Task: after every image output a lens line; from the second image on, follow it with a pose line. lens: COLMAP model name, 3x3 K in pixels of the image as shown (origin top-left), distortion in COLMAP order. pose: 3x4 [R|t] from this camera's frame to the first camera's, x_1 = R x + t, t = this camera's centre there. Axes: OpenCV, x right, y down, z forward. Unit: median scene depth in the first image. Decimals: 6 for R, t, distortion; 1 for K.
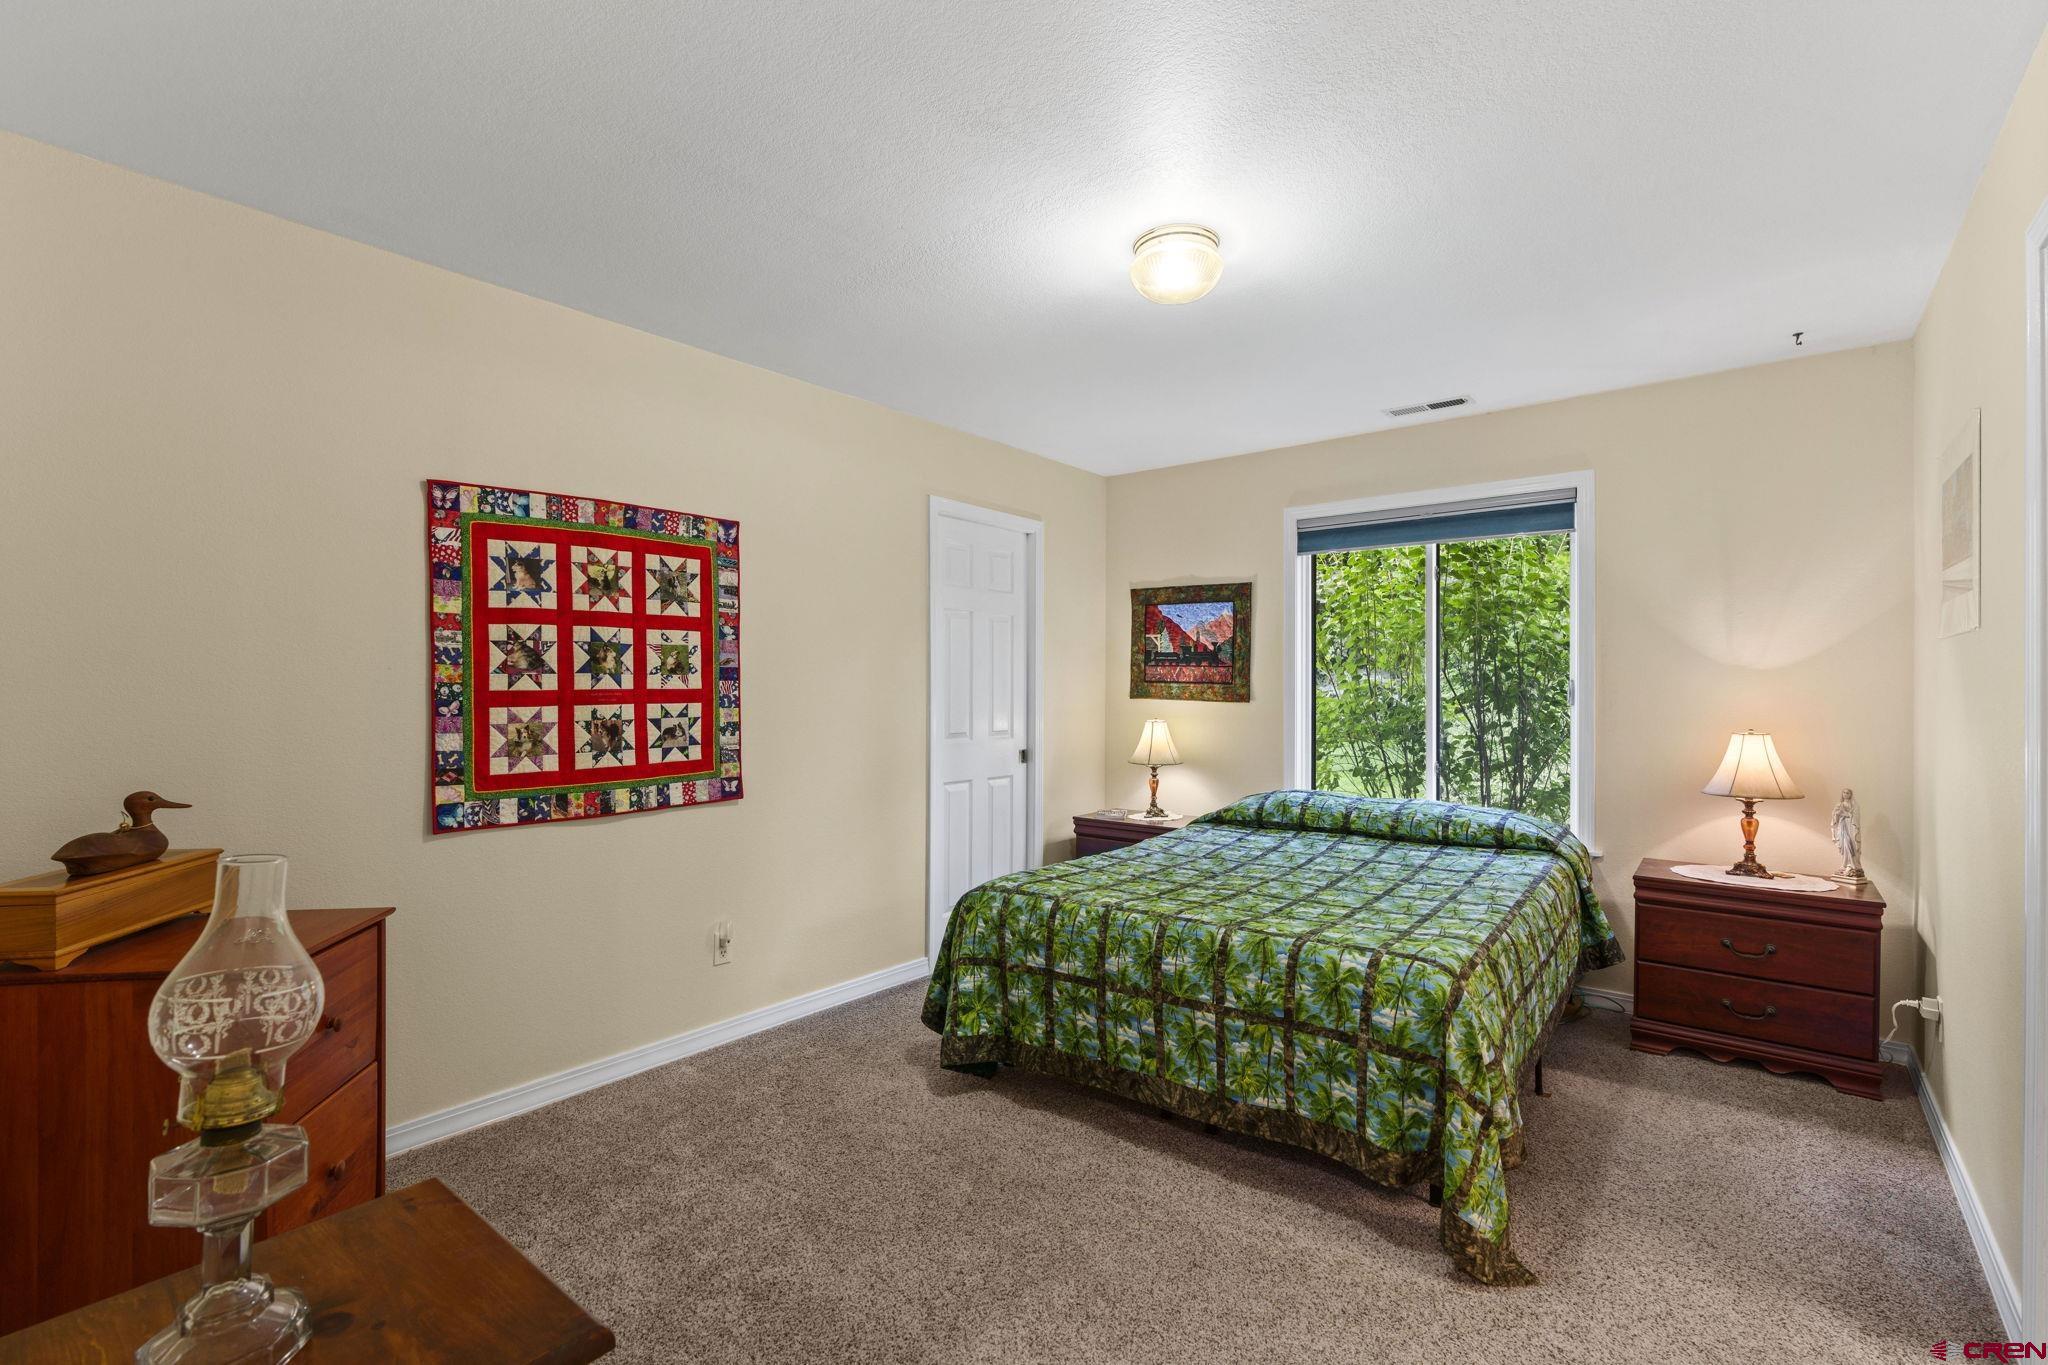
lens RADIAL K [[905.3, 0, 1025.2], [0, 905.3, 686.2], [0, 0, 1]] dist [-0.011501, 0.000159]
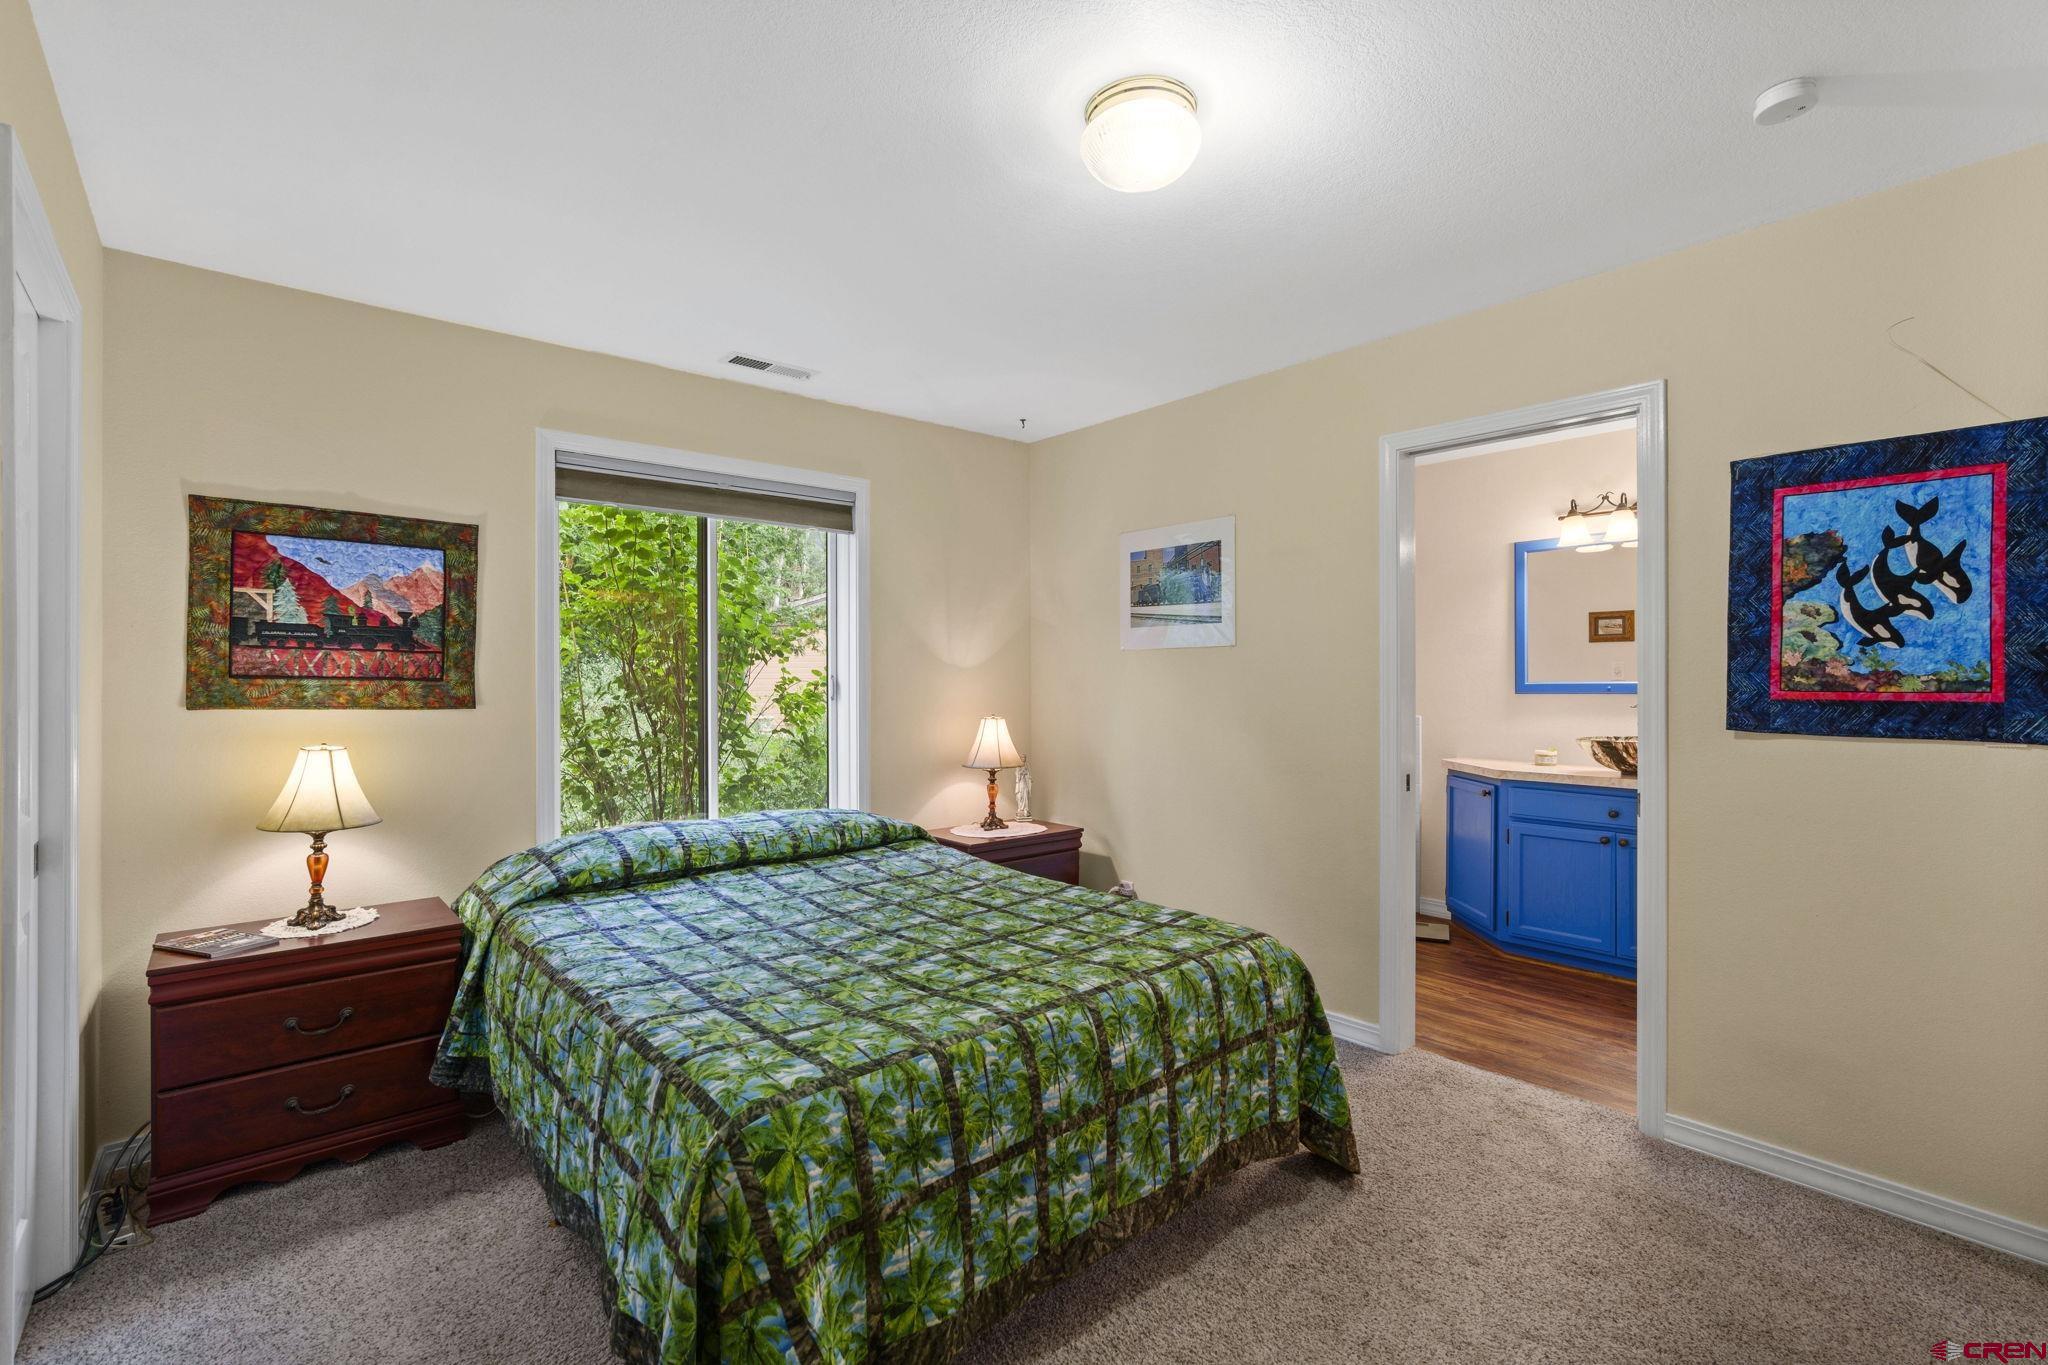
lens RADIAL K [[905.3, 0, 1022.7], [0, 905.3, 674.1], [0, 0, 1]] dist [-0.011501, 0.000159]
pose [[0.200307, 0.002450, 0.979730, -0.528991], [0.003295, 0.999990, -0.003175, -0.006094], [-0.979728, 0.003865, 0.200297, 0.823850]]
